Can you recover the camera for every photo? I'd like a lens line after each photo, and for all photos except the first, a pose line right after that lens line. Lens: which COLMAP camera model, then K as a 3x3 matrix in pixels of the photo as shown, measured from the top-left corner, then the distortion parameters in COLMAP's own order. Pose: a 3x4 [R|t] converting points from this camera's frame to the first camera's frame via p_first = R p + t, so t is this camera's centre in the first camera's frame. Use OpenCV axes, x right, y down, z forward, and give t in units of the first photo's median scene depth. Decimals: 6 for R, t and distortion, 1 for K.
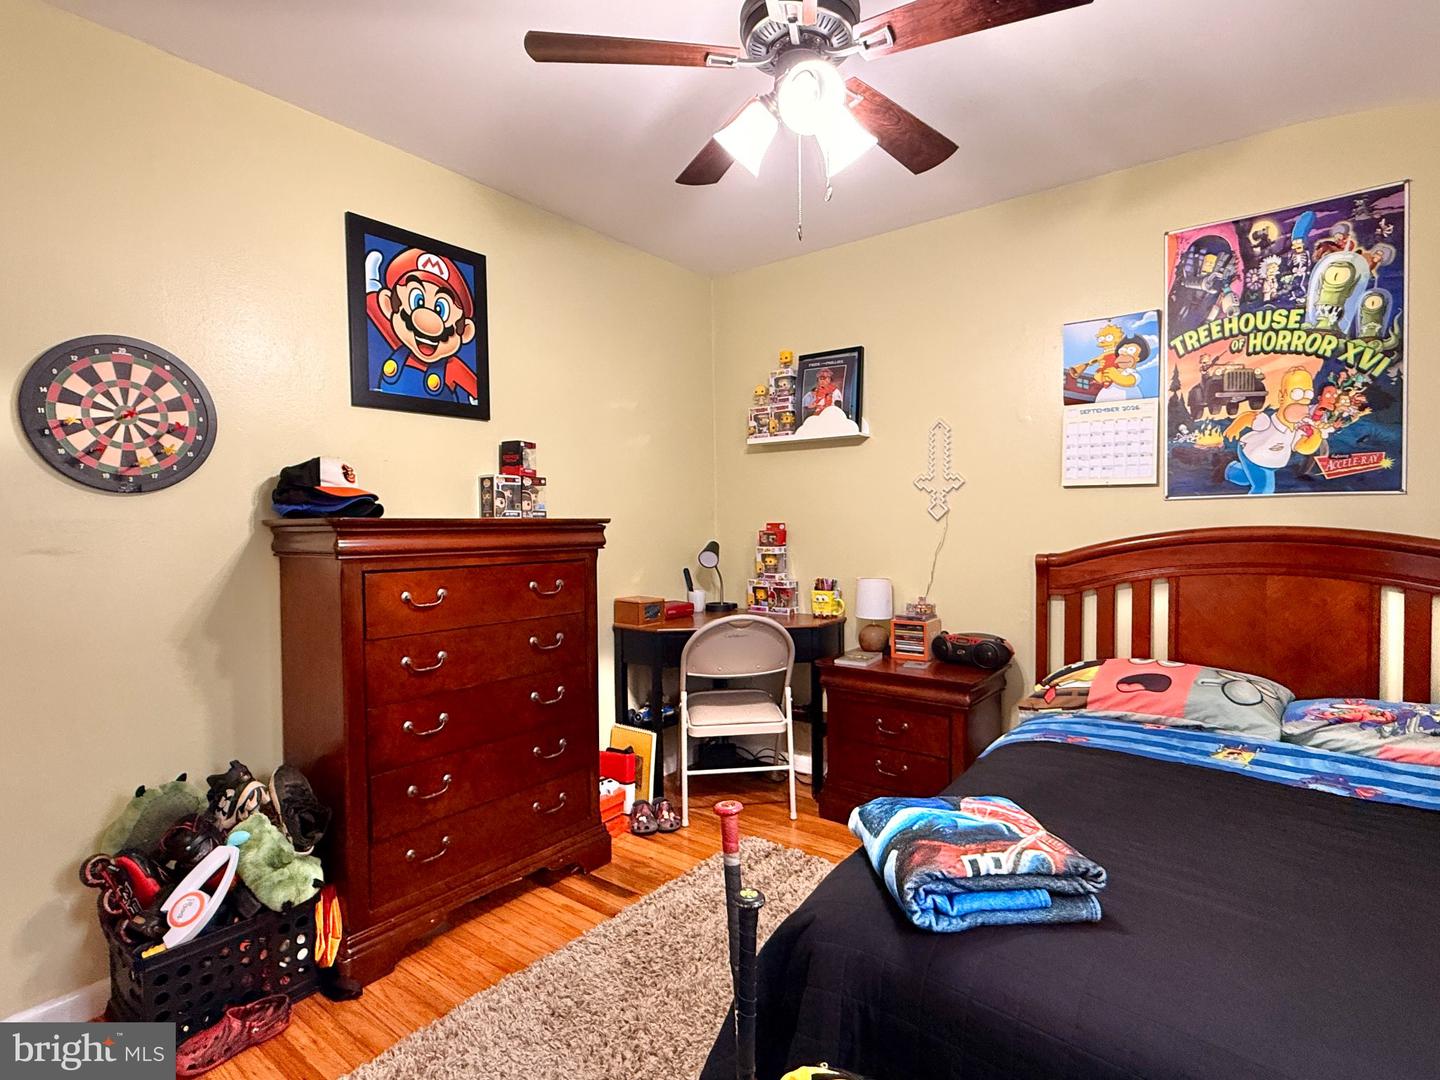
lens RADIAL K [[702.9, 0, 718.3], [0, 702.9, 542.2], [0, 0, 1]] dist [-0.002031, -0.001346]
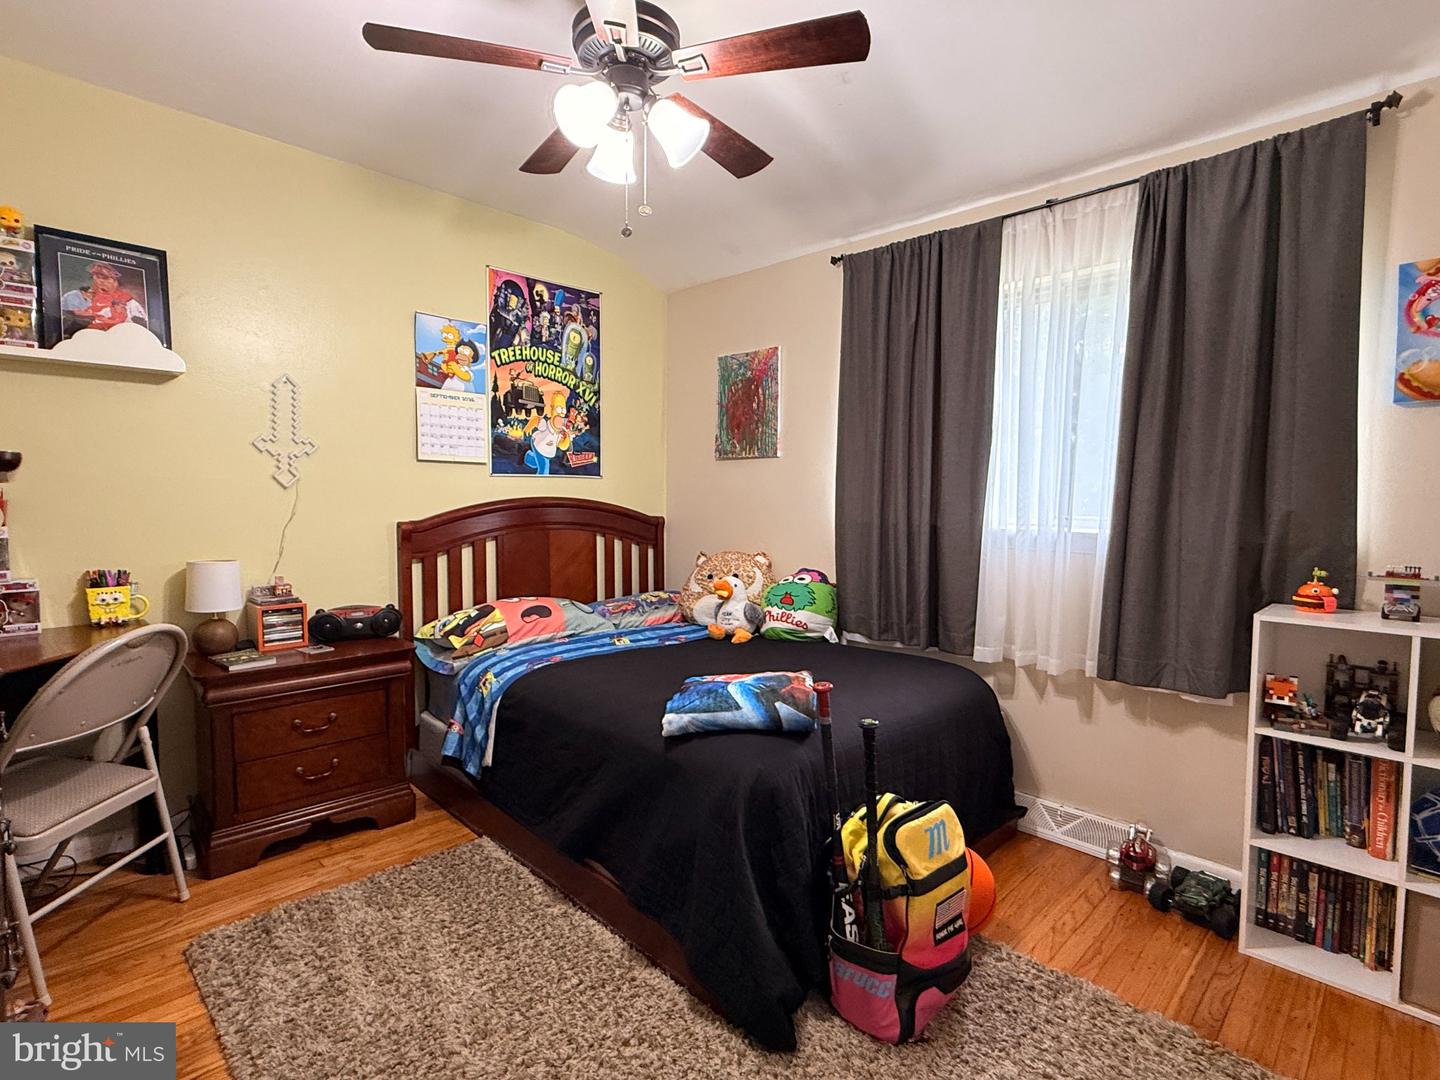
lens RADIAL K [[702.9, 0, 716.7], [0, 702.9, 540.4], [0, 0, 1]] dist [-0.002031, -0.001346]
pose [[0.150140, -0.054839, 0.987143, -0.617151], [0.018208, 0.998445, 0.052698, -0.002837], [-0.988497, 0.010061, 0.150905, 0.425451]]
